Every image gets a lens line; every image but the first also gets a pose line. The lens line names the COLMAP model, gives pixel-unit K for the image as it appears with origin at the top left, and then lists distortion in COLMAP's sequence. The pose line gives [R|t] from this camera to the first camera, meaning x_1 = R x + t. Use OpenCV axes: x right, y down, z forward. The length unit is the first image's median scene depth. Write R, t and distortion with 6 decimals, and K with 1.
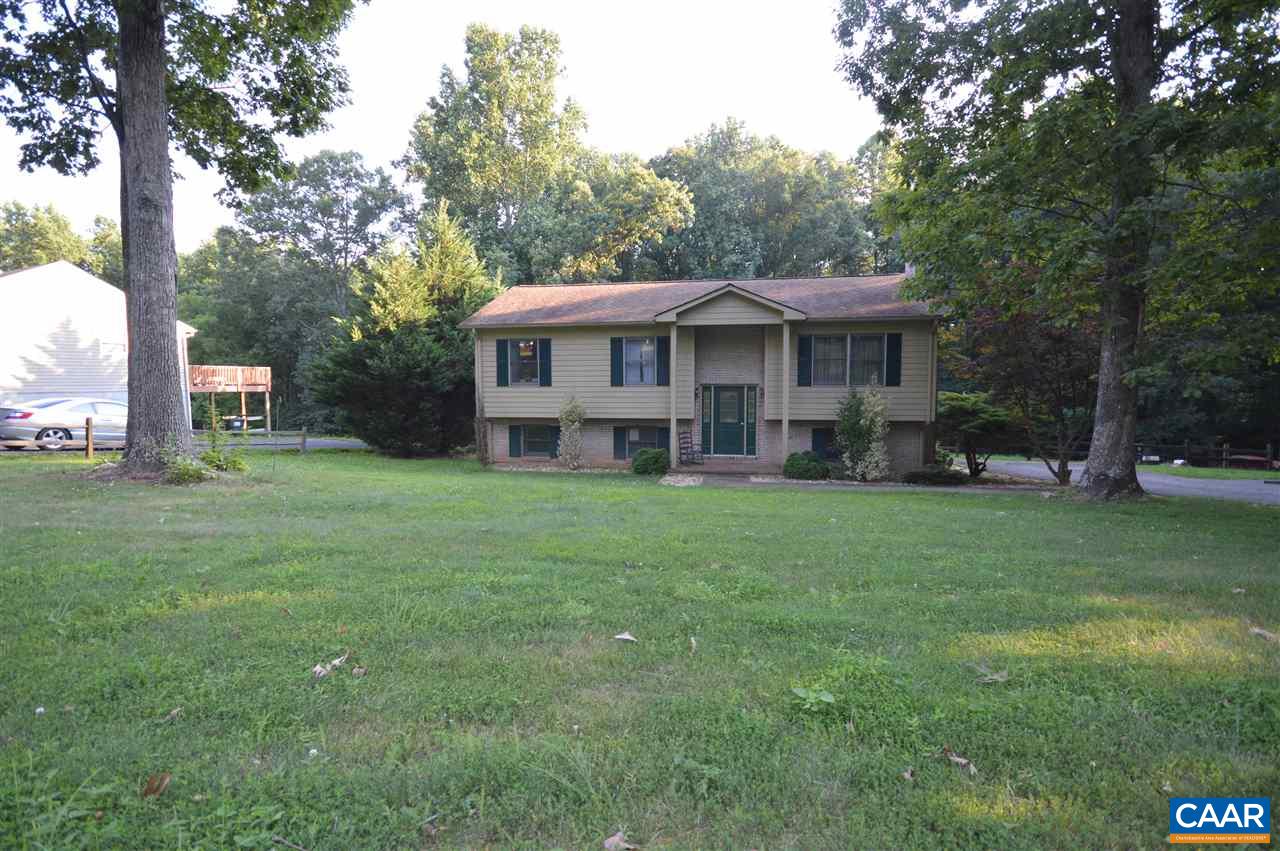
lens RADIAL K [[570.9, 0, 641.8], [0, 570.9, 420.4], [0, 0, 1]] dist [0.003395, -0.008299]
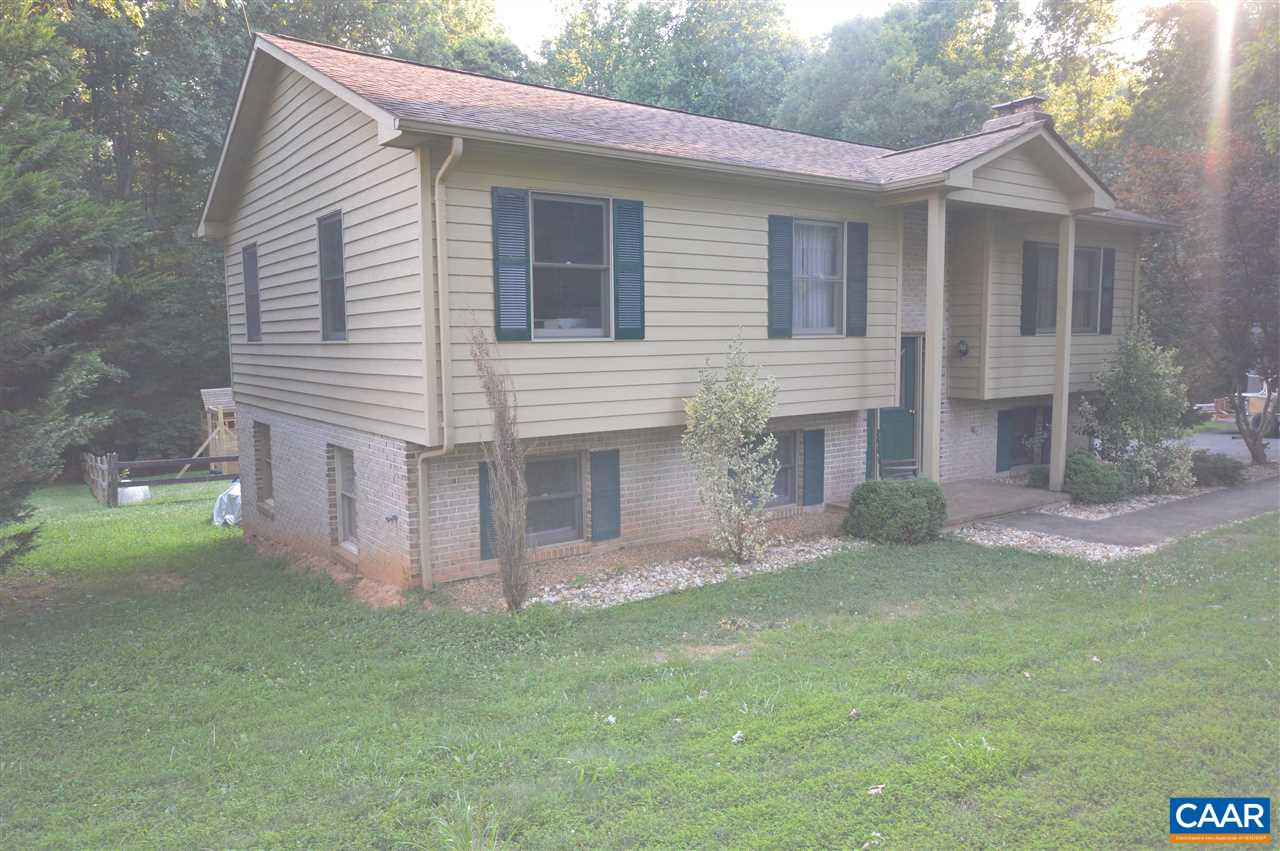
lens RADIAL K [[874.5, 0, 644.5], [0, 874.5, 414.9], [0, 0, 1]] dist [0.022665, -0.003106]
pose [[0.702957, -0.068215, 0.707954, -0.560839], [0.055477, 0.997616, 0.041040, -0.036695], [-0.709066, 0.010426, 0.705065, 0.640257]]
